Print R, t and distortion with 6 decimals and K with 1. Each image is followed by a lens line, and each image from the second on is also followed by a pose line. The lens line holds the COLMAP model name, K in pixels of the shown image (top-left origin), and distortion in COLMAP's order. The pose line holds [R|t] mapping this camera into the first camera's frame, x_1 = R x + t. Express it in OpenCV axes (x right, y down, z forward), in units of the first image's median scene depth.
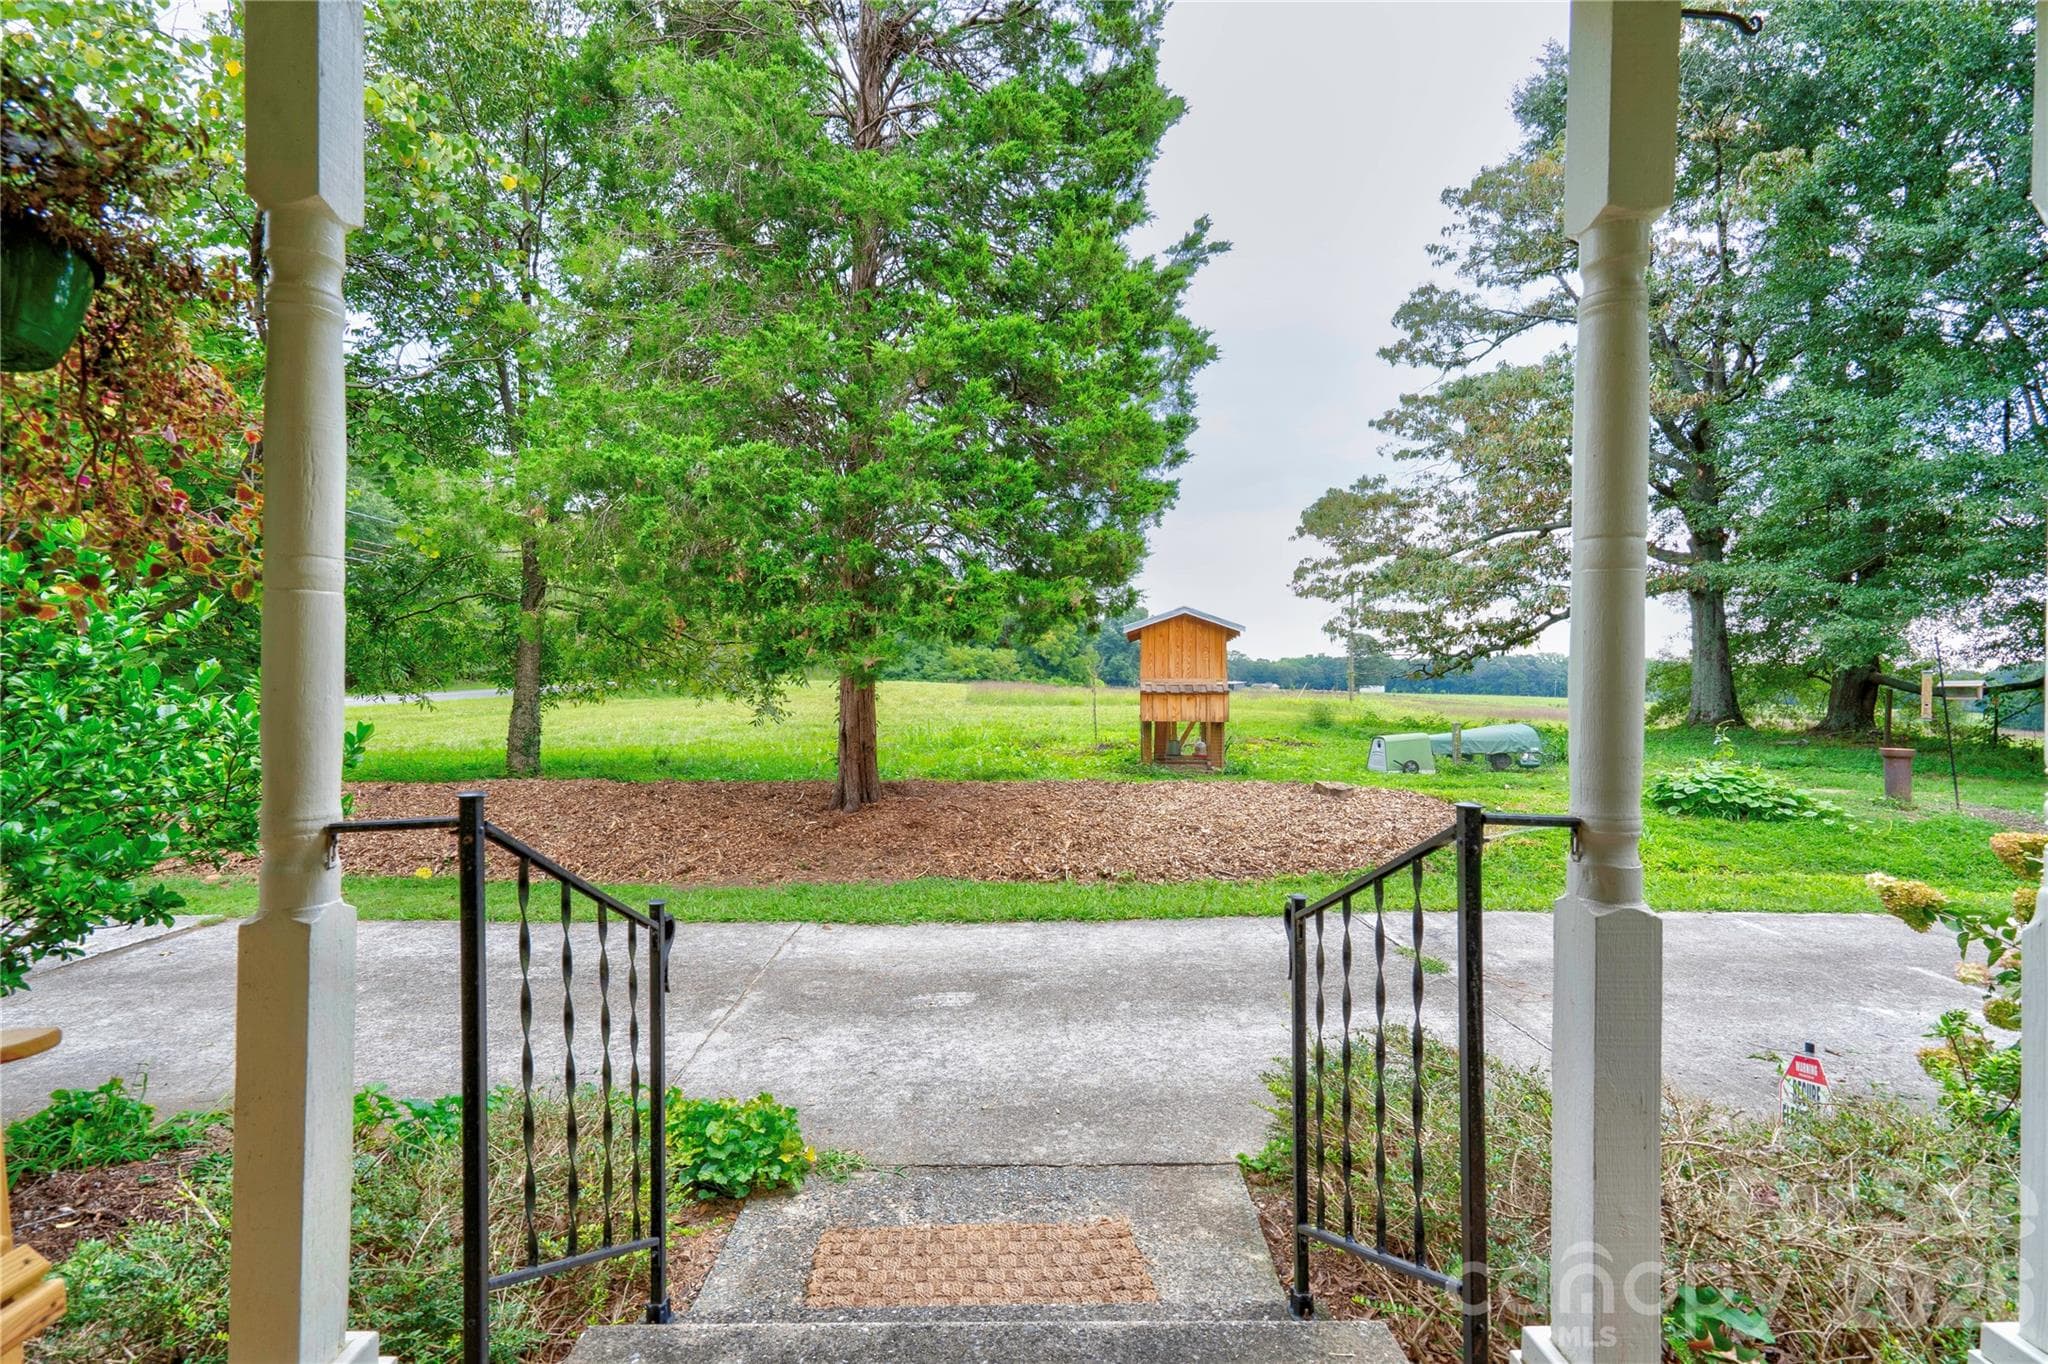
lens RADIAL K [[956.9, 0, 1008.4], [0, 956.9, 675.8], [0, 0, 1]] dist [-0.010124, 0.016038]
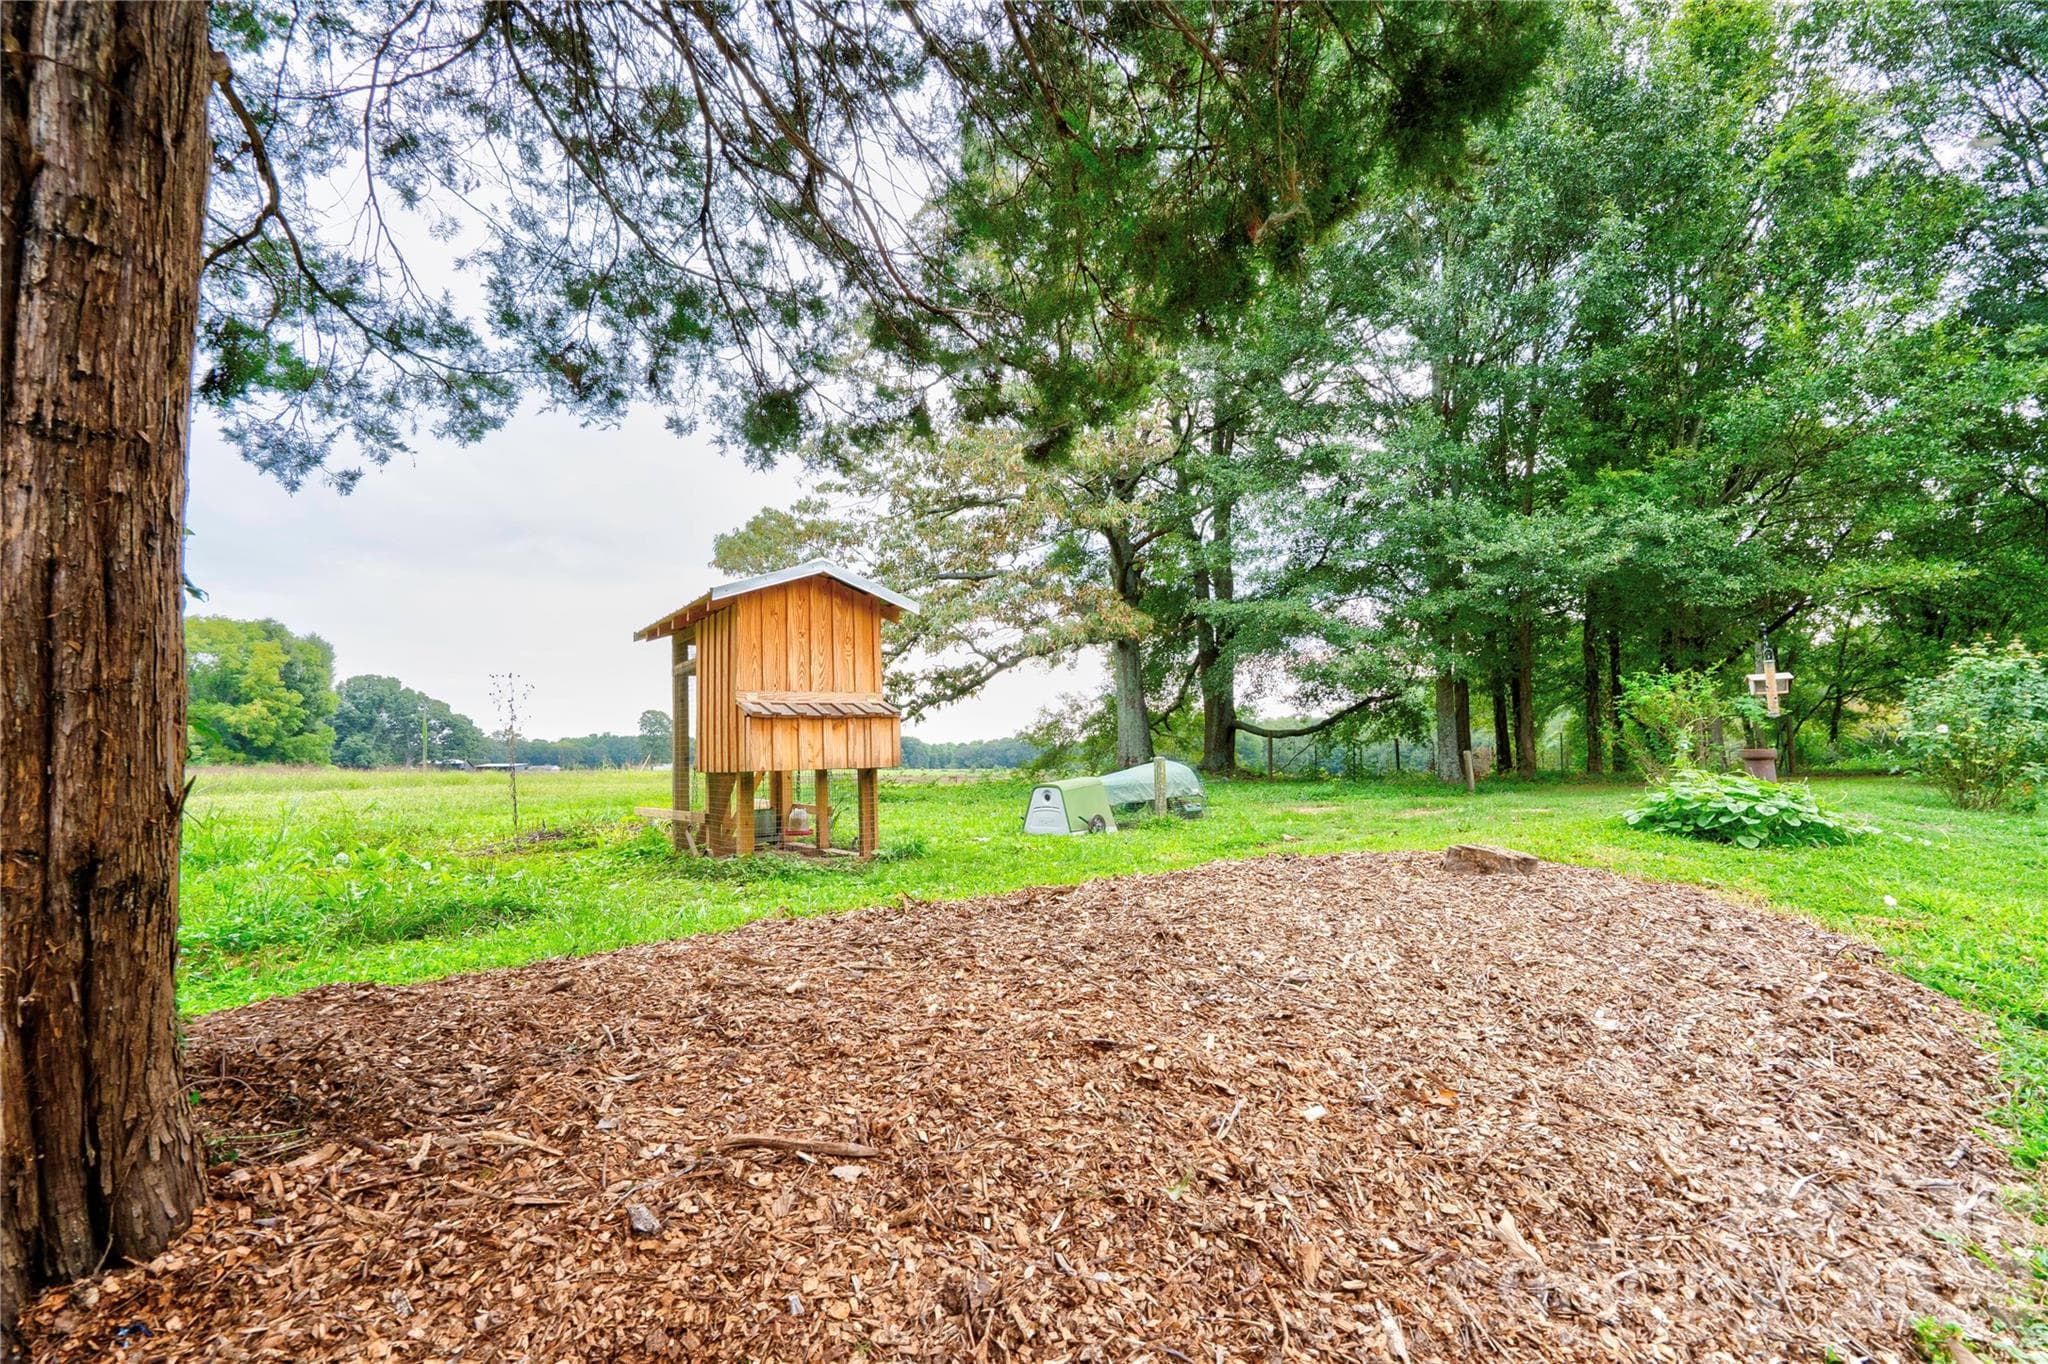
lens RADIAL K [[956.9, 0, 1008.4], [0, 956.9, 675.8], [0, 0, 1]] dist [-0.010124, 0.016038]
pose [[0.757339, 0.031972, 0.652238, -0.048691], [0.020557, 0.997139, -0.072747, 0.018875], [-0.652698, 0.068502, 0.754515, 0.265036]]
